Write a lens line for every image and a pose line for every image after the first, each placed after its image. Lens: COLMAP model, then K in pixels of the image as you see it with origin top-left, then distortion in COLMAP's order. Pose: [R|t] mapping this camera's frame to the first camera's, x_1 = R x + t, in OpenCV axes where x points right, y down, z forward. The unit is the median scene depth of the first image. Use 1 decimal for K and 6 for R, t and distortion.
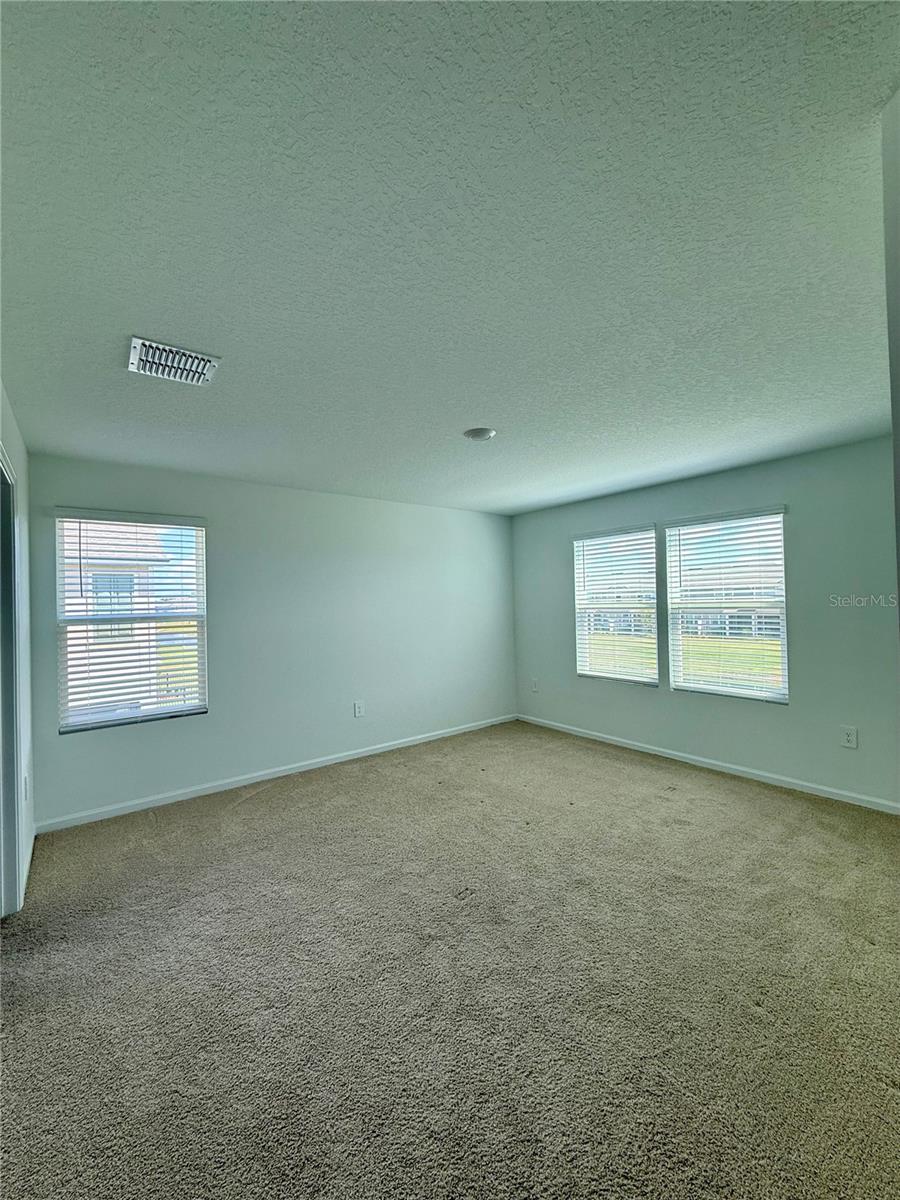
lens RADIAL K [[477.8, 0, 450.0], [0, 477.8, 600.0], [0, 0, 1]] dist [-0.000693, -0.000123]
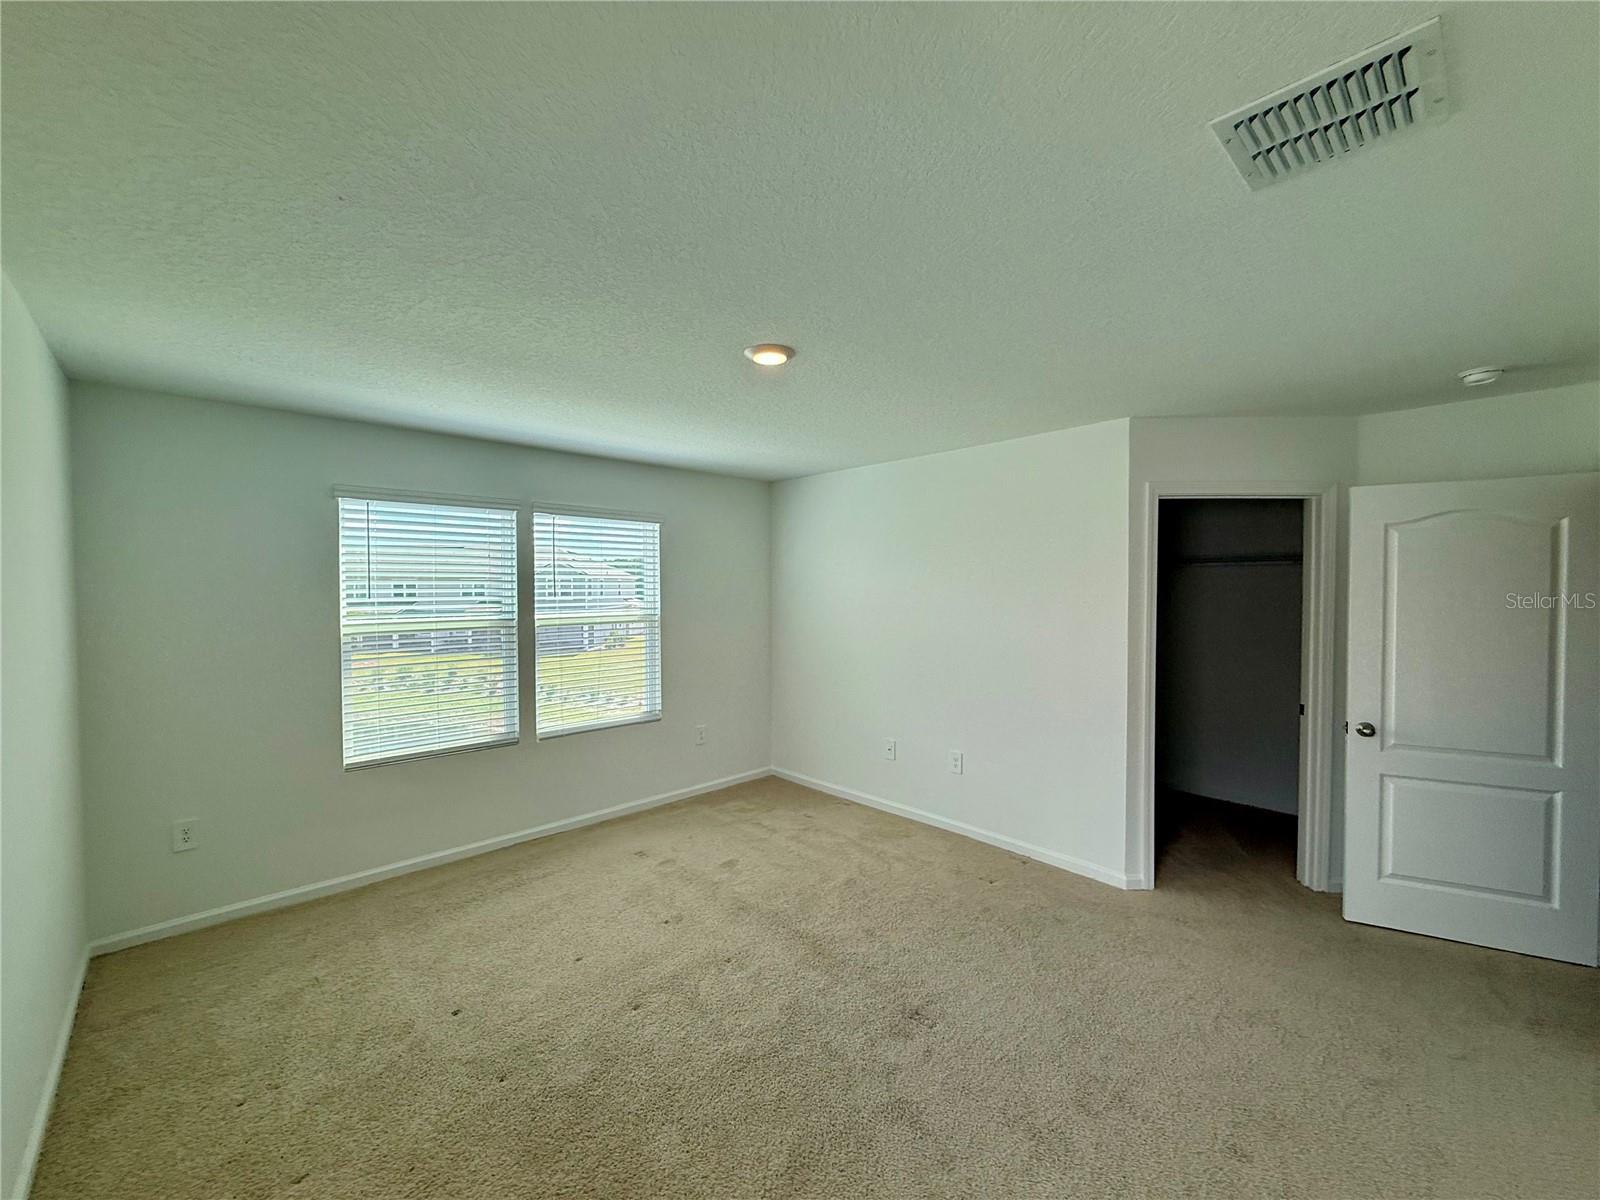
lens RADIAL K [[637.0, 0, 794.8], [0, 637.0, 601.5], [0, 0, 1]] dist [-0.000693, -0.000123]
pose [[-0.090108, -0.001025, 0.995931, -0.518698], [0.003104, 0.999994, 0.001310, -0.019353], [-0.995927, 0.003209, -0.090104, 0.713841]]
